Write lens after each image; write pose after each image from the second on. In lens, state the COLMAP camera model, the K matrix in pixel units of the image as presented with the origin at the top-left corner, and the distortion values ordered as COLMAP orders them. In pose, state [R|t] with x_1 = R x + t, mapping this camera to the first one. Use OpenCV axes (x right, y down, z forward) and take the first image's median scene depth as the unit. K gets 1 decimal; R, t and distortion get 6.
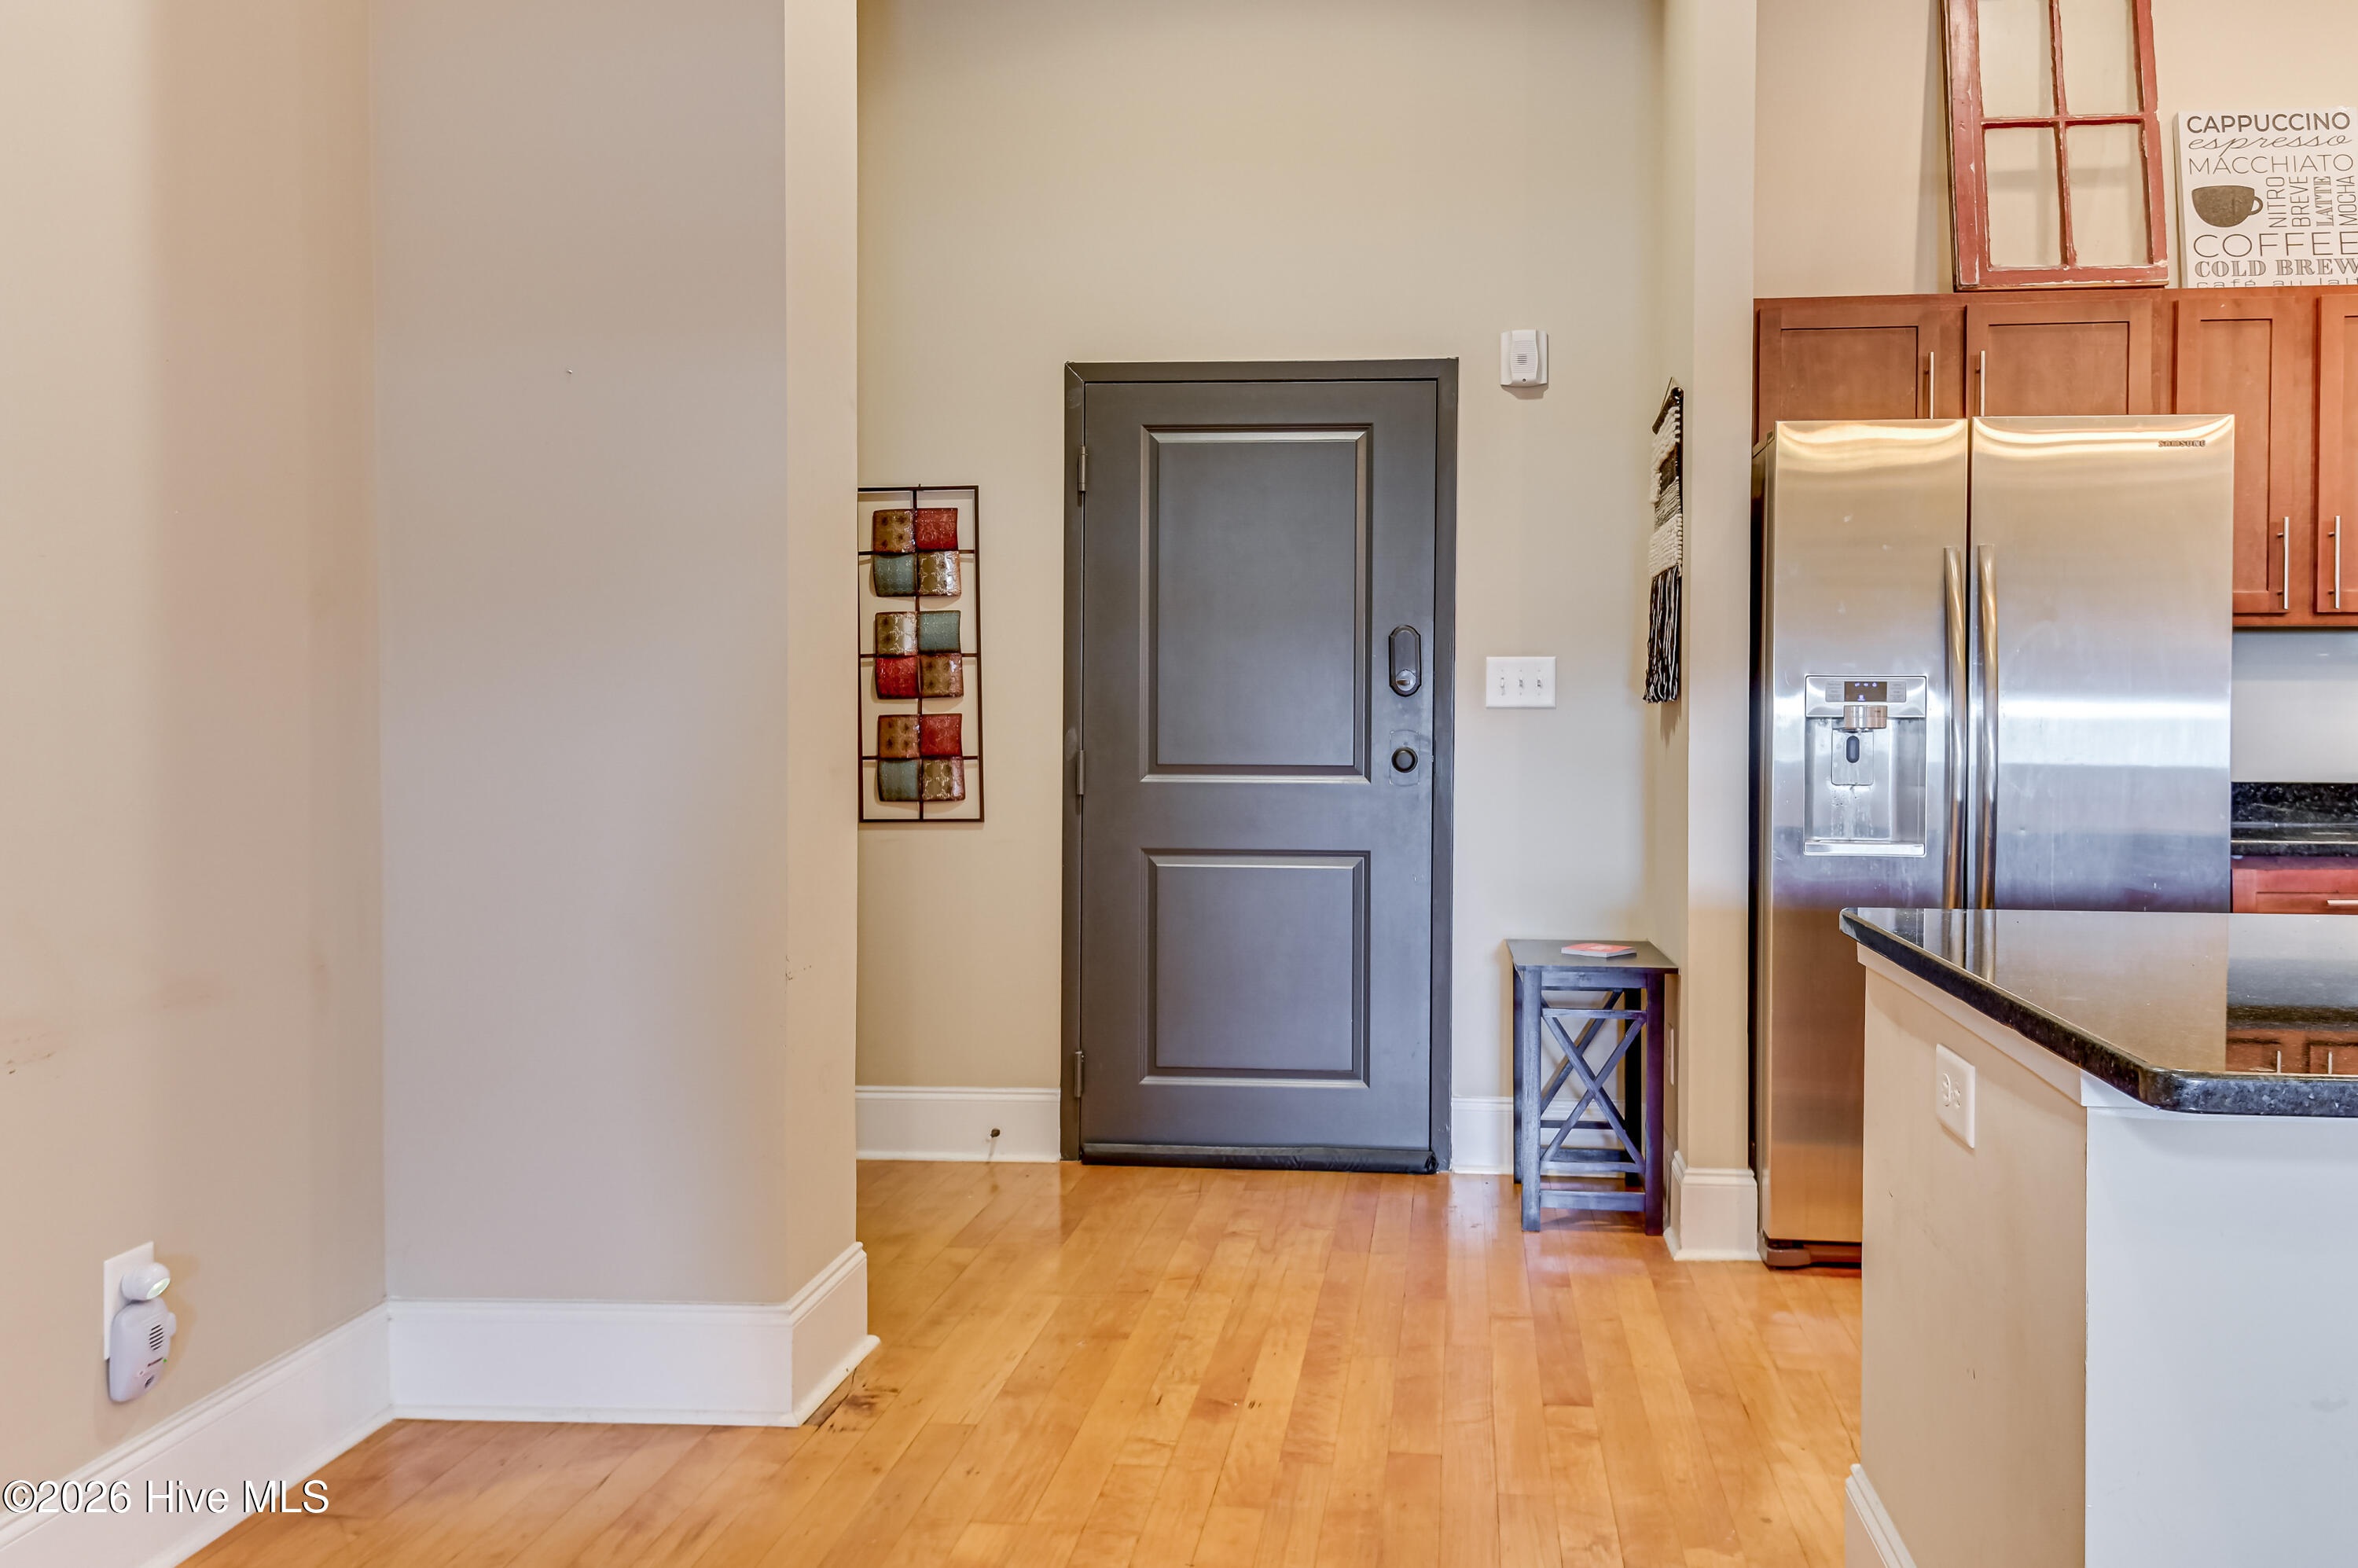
lens RADIAL K [[1712.1, 0, 1310.1], [0, 1712.1, 745.7], [0, 0, 1]] dist [0.056052, -0.049636]
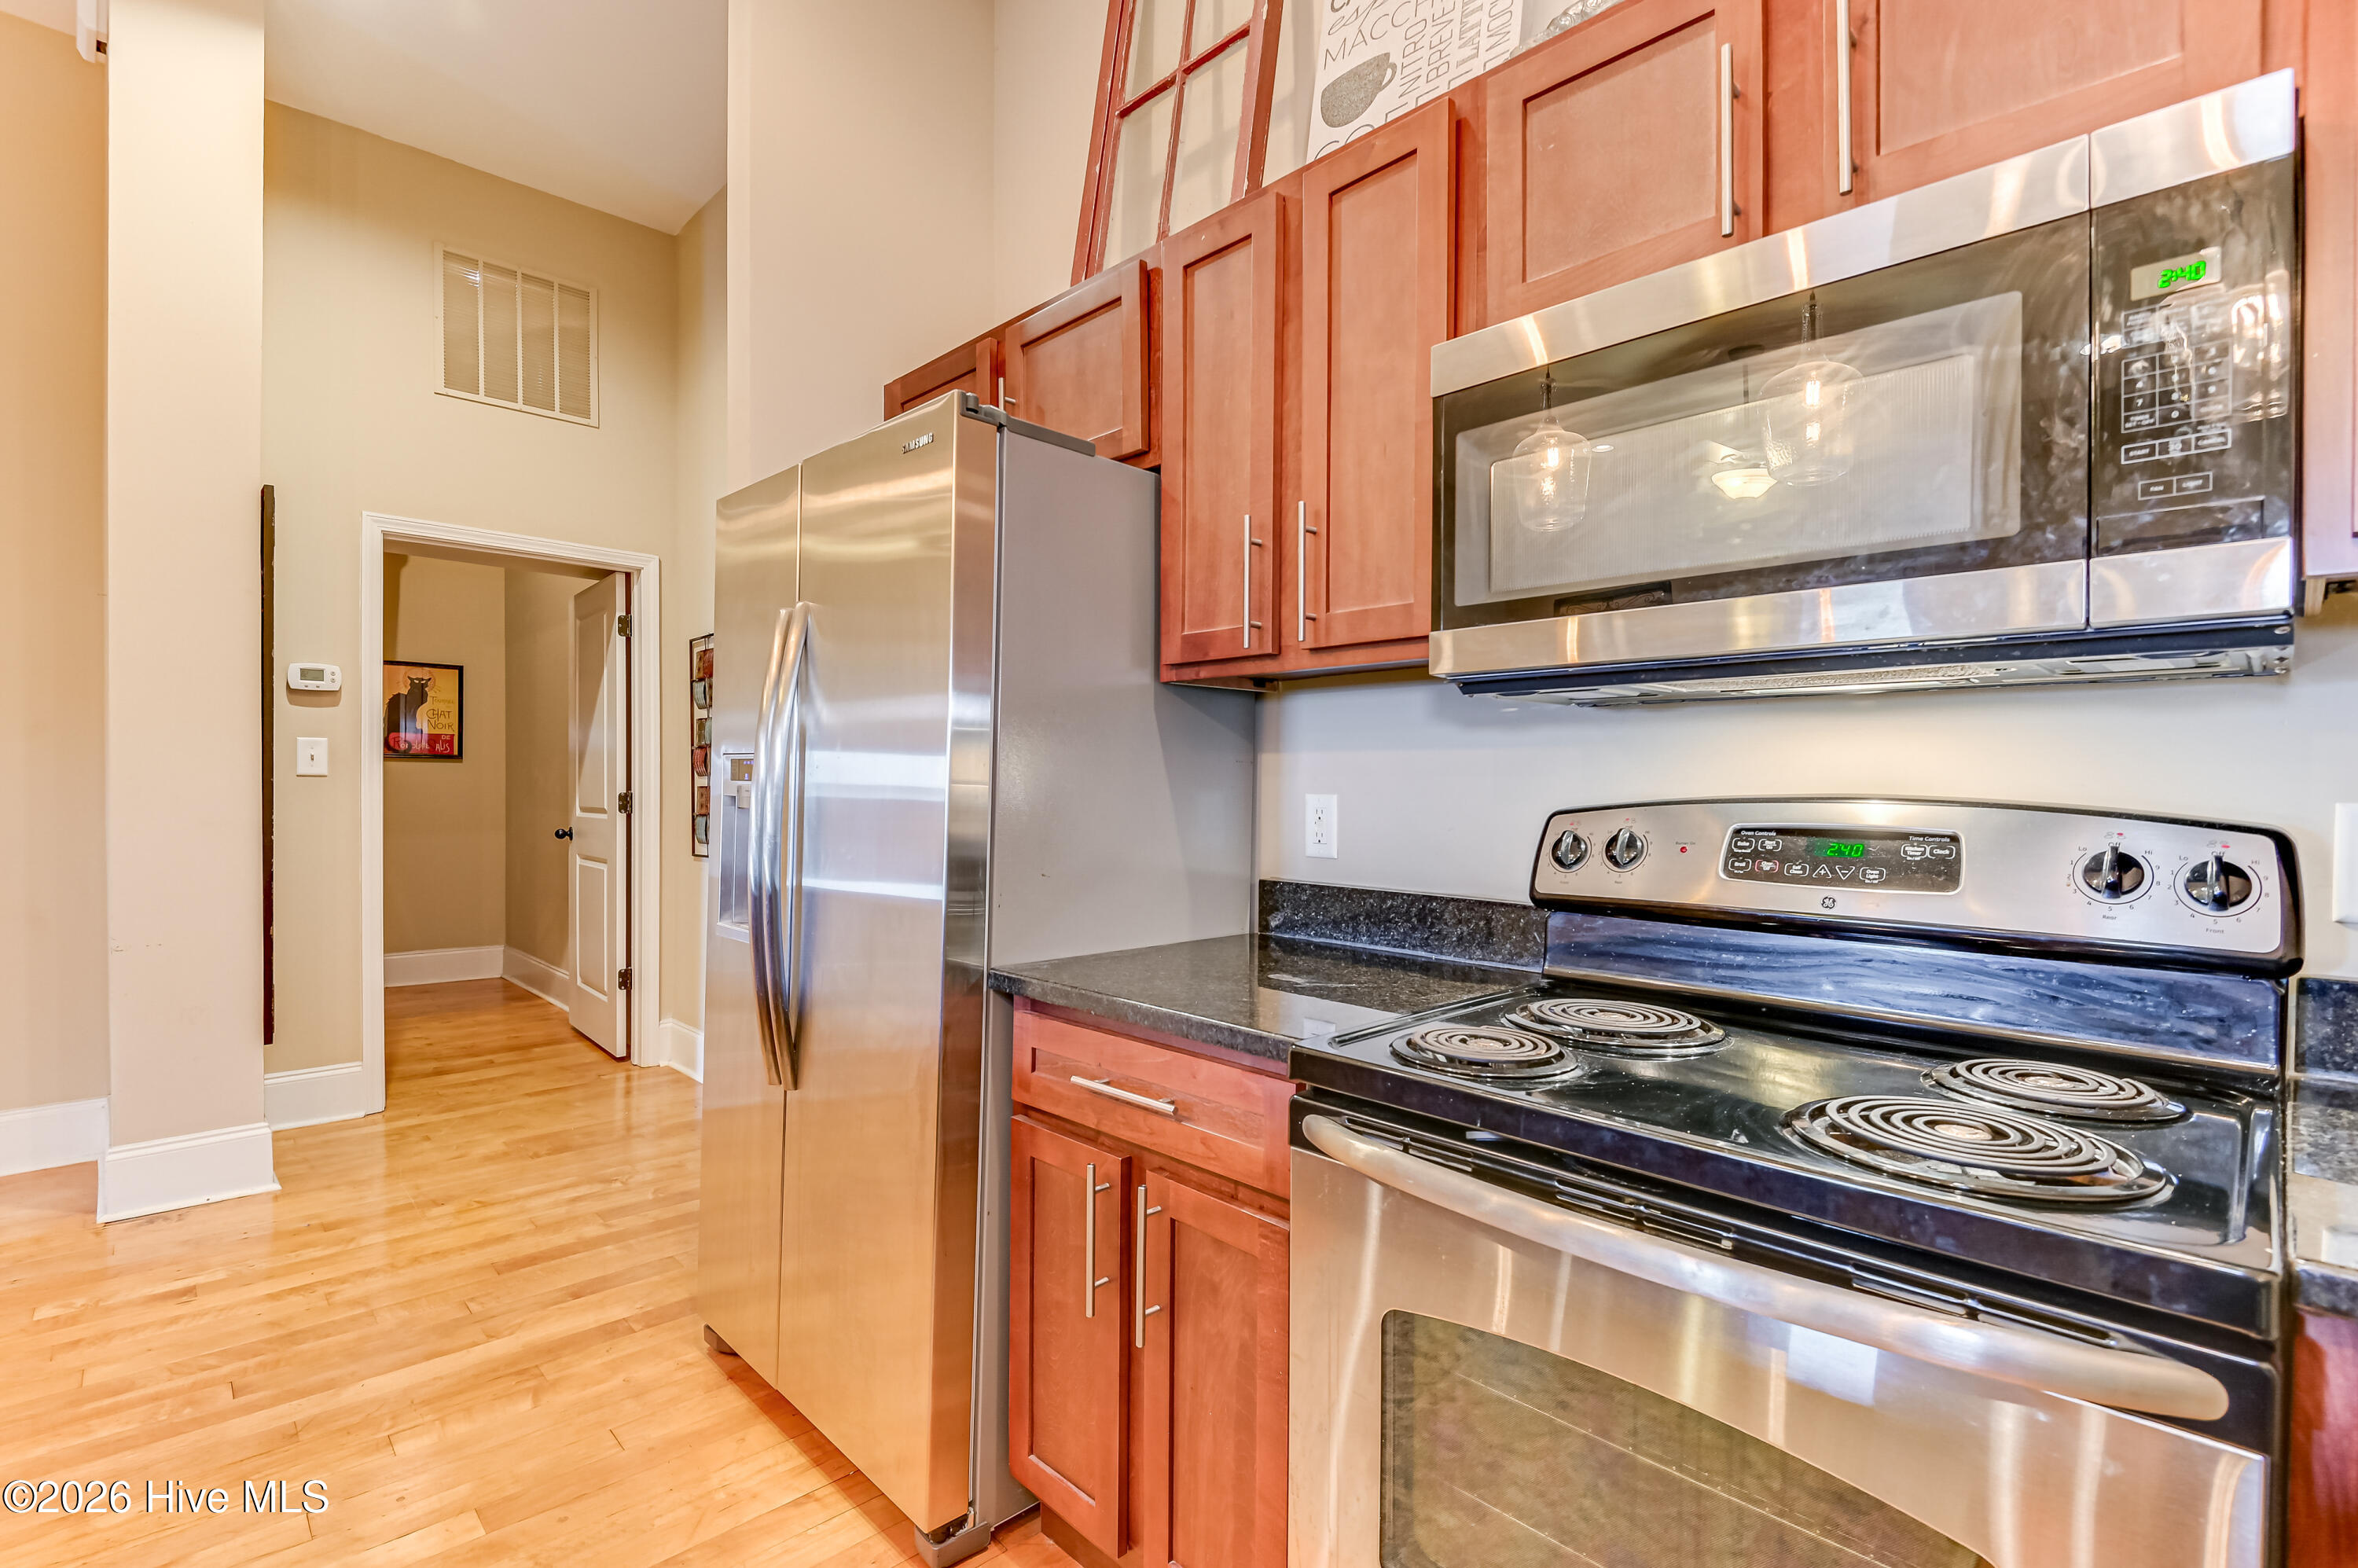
lens RADIAL K [[1095.8, 0, 1167.2], [0, 1095.8, 794.4], [0, 0, 1]] dist [0.000918, -0.000132]
pose [[0.745715, 0.011476, -0.666166, 0.781702], [-0.014700, 0.999892, 0.000769, -0.018709], [0.666103, 0.009219, 0.745803, 0.615446]]
